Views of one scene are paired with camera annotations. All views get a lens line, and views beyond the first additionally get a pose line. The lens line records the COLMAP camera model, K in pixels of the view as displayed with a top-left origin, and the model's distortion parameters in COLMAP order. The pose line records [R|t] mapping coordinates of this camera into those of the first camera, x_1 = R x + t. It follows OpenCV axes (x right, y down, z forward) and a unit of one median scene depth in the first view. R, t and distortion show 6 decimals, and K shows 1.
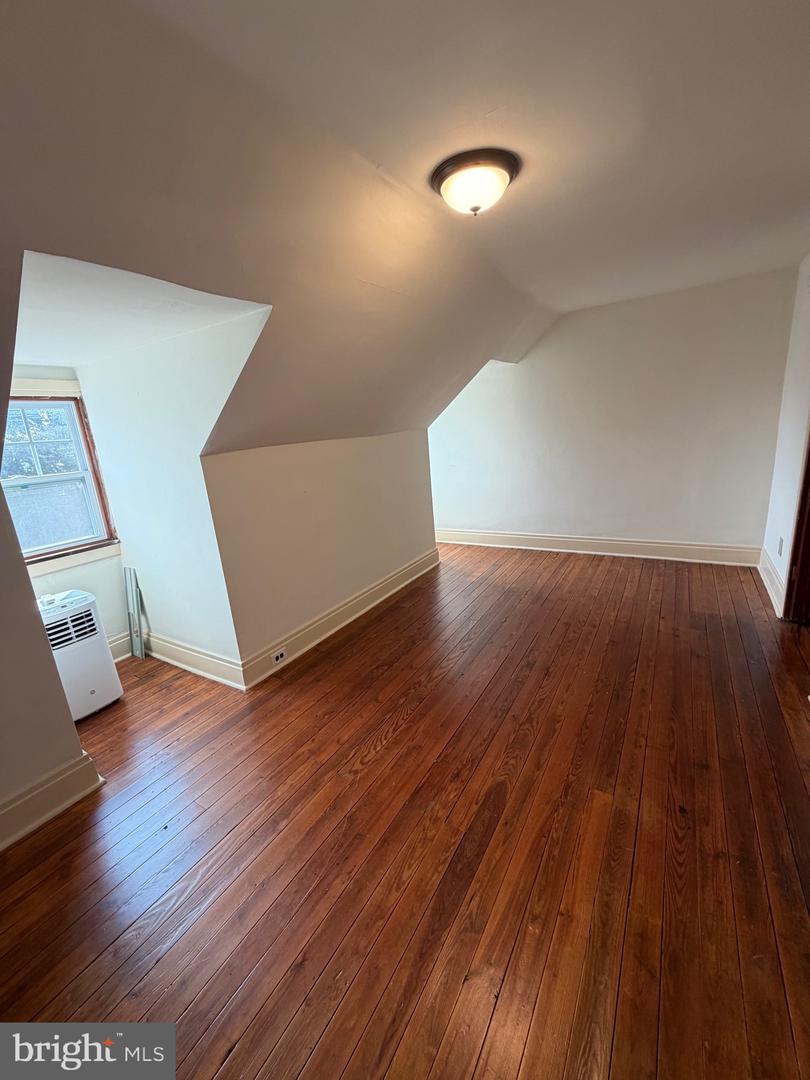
lens RADIAL K [[430.5, 0, 400.1], [0, 430.5, 538.3], [0, 0, 1]] dist [0.001282, 0.000139]
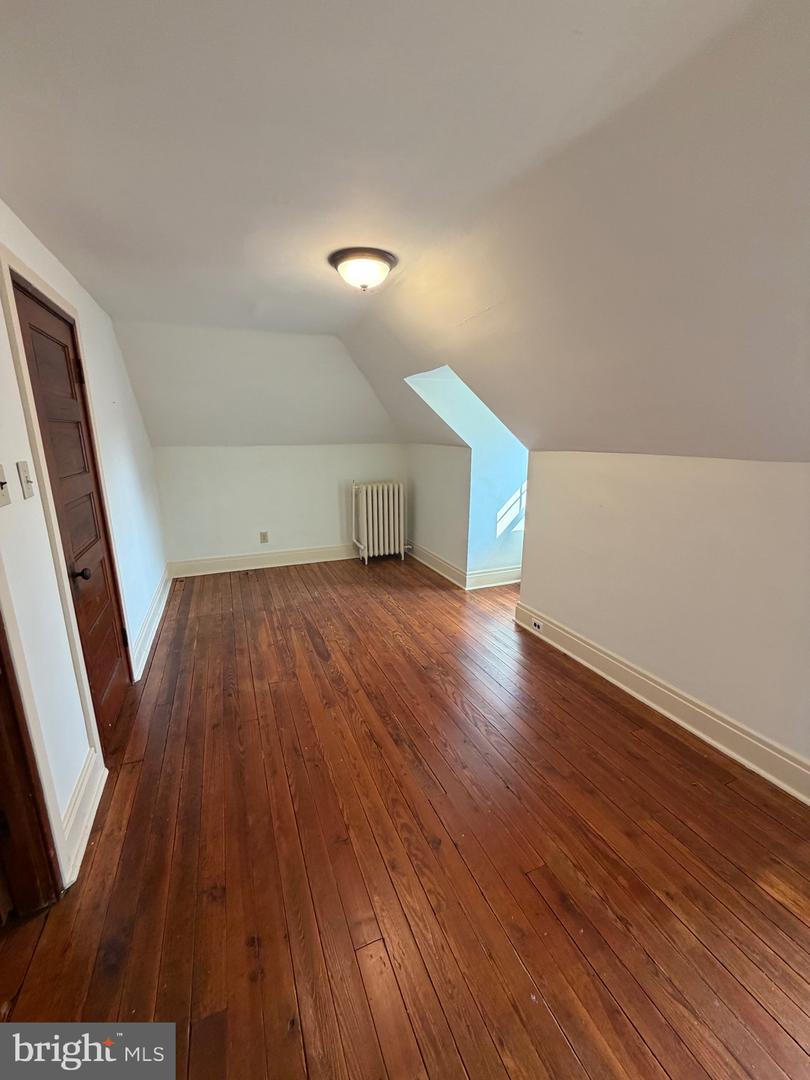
lens RADIAL K [[430.5, 0, 401.4], [0, 430.5, 539.1], [0, 0, 1]] dist [0.001282, 0.000139]
pose [[-0.574579, 0.270492, -0.772459, 1.088718], [-0.160837, 0.888088, 0.430618, -0.535718], [0.802490, 0.371664, -0.466772, 1.626239]]
